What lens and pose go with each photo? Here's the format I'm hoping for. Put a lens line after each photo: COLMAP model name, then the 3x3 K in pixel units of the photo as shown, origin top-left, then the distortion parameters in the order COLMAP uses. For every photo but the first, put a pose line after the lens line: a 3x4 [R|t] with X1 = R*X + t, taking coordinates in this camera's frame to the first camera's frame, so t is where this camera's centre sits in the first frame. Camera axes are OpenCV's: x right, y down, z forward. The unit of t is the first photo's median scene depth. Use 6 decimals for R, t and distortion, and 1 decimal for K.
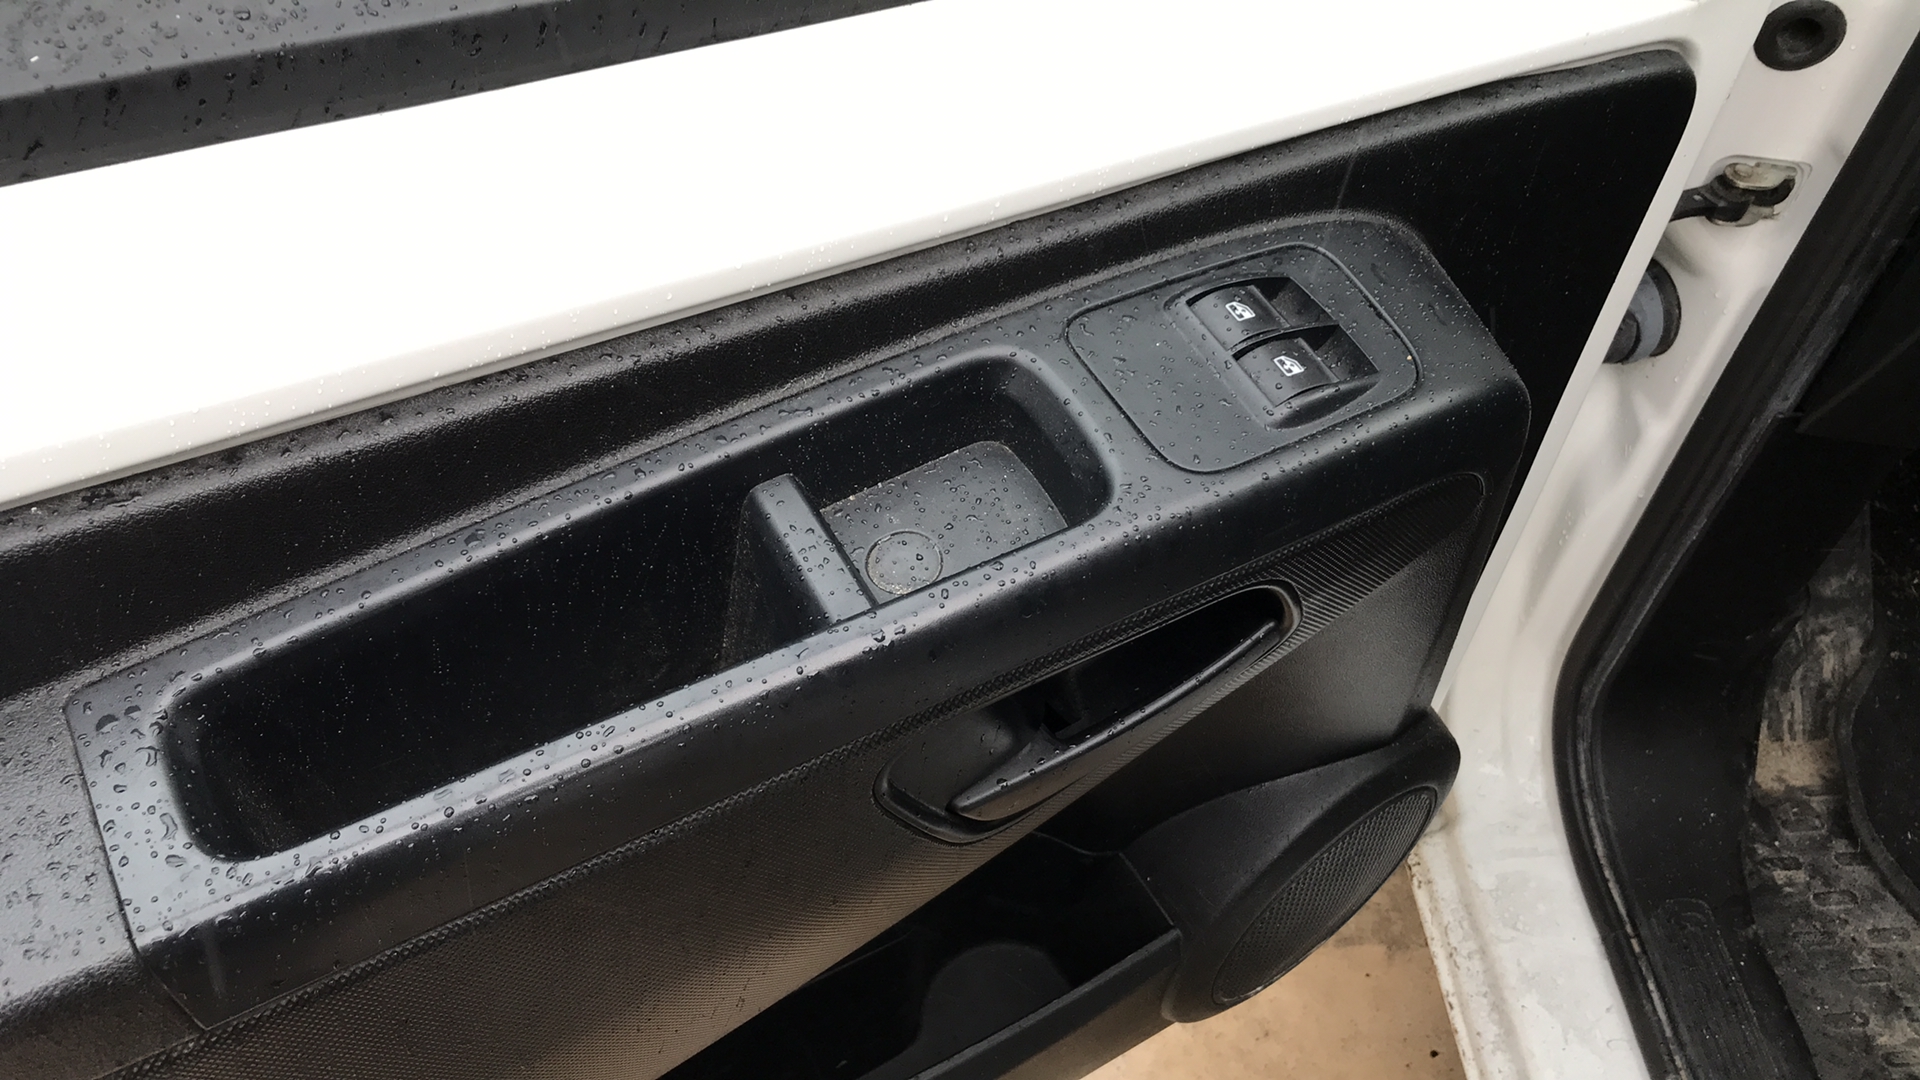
lens RADIAL K [[1577.3, 0, 946.2], [0, 1577.3, 513.3], [0, 0, 1]] dist [0.000251, -0.008316]
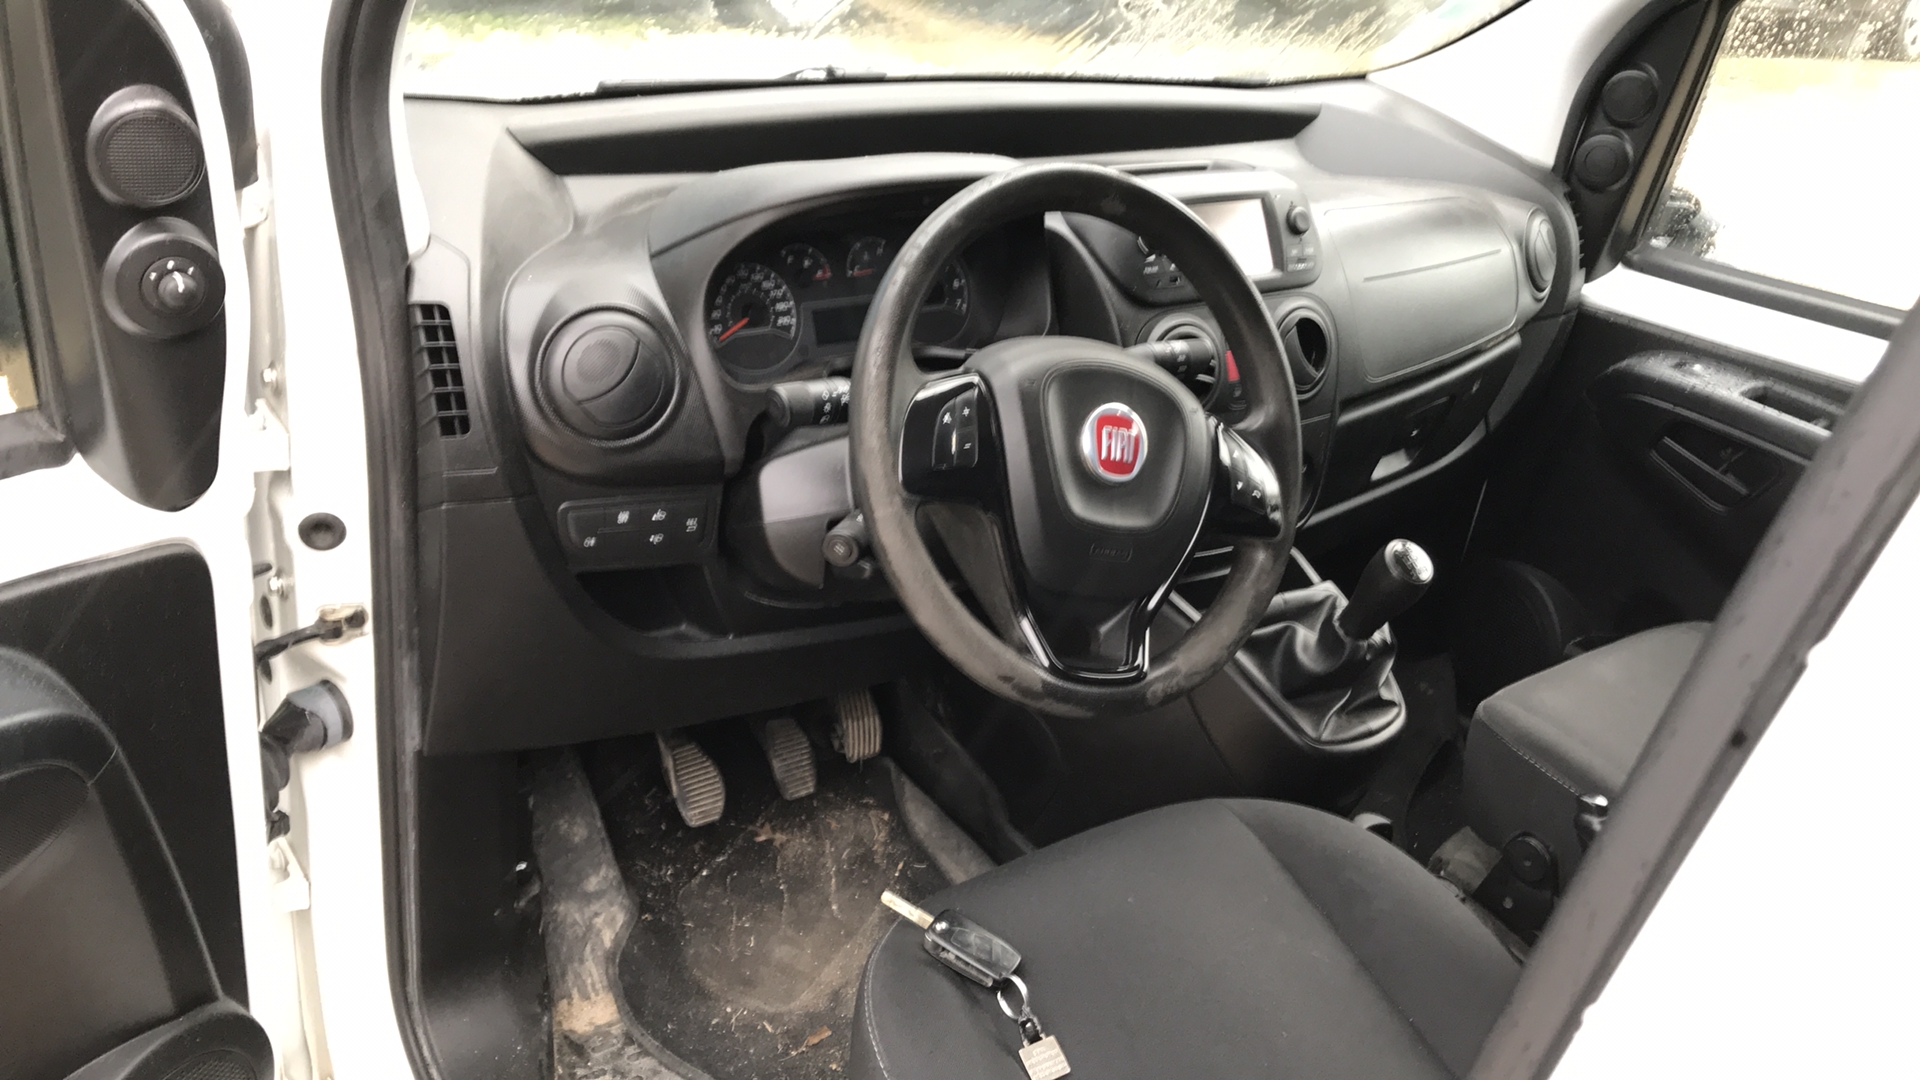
lens RADIAL K [[1577.3, 0, 946.2], [0, 1577.3, 513.3], [0, 0, 1]] dist [0.000251, -0.008316]
pose [[0.845270, -0.149415, 0.513024, 0.151296], [0.329998, 0.901104, -0.281270, 0.280918], [-0.420262, 0.407046, 0.810983, -0.510875]]
